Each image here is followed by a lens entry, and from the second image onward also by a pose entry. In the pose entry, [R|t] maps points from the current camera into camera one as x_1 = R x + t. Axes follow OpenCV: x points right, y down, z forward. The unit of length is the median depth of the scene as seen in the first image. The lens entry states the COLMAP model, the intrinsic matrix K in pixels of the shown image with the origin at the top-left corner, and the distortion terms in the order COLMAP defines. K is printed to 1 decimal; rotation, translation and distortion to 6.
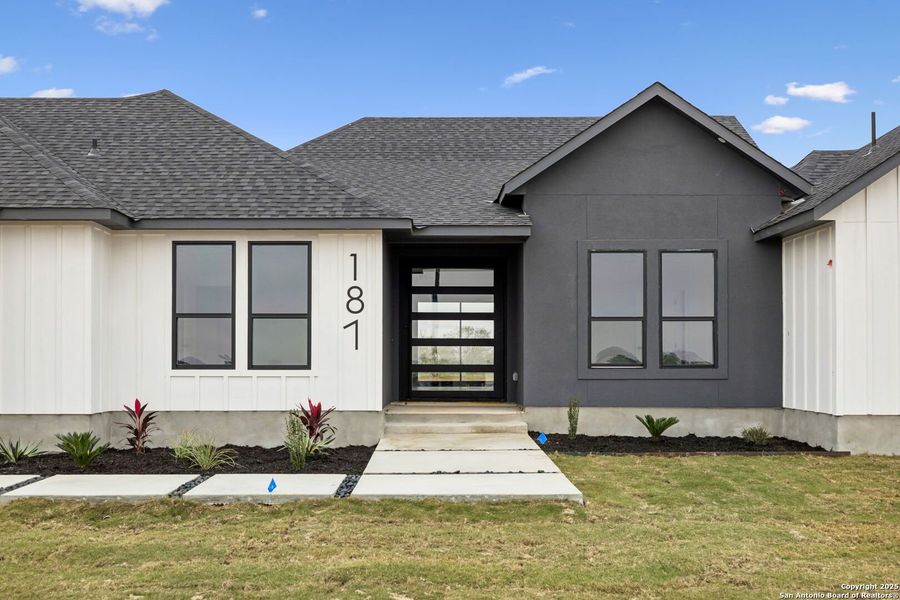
lens RADIAL K [[865.9, 0, 449.0], [0, 865.9, 350.7], [0, 0, 1]] dist [0.002082, -0.000889]
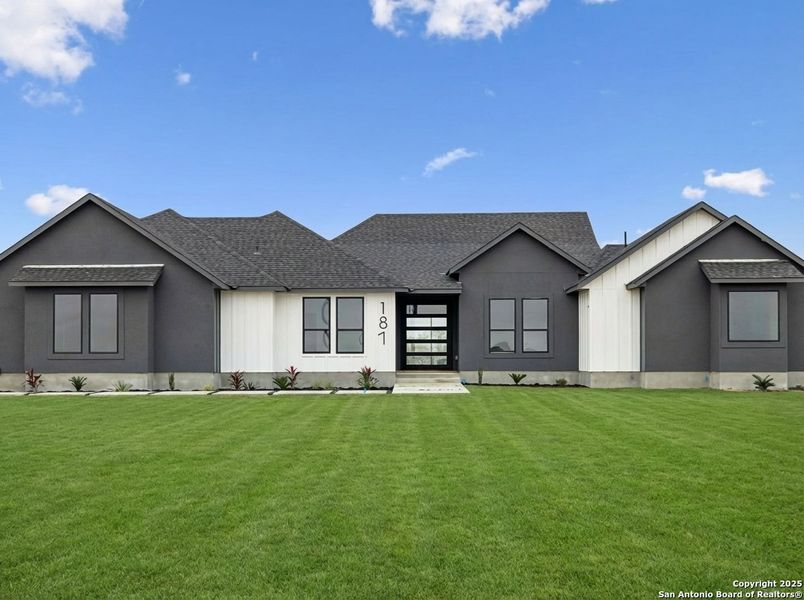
lens RADIAL K [[886.5, 0, 402.0], [0, 886.5, 300.0], [0, 0, 1]] dist [0.009018, 0.010650]
pose [[0.999694, -0.004833, -0.024243, -0.003069], [0.003481, 0.998453, -0.055495, 0.010162], [0.024473, 0.055394, 0.998165, -1.240787]]
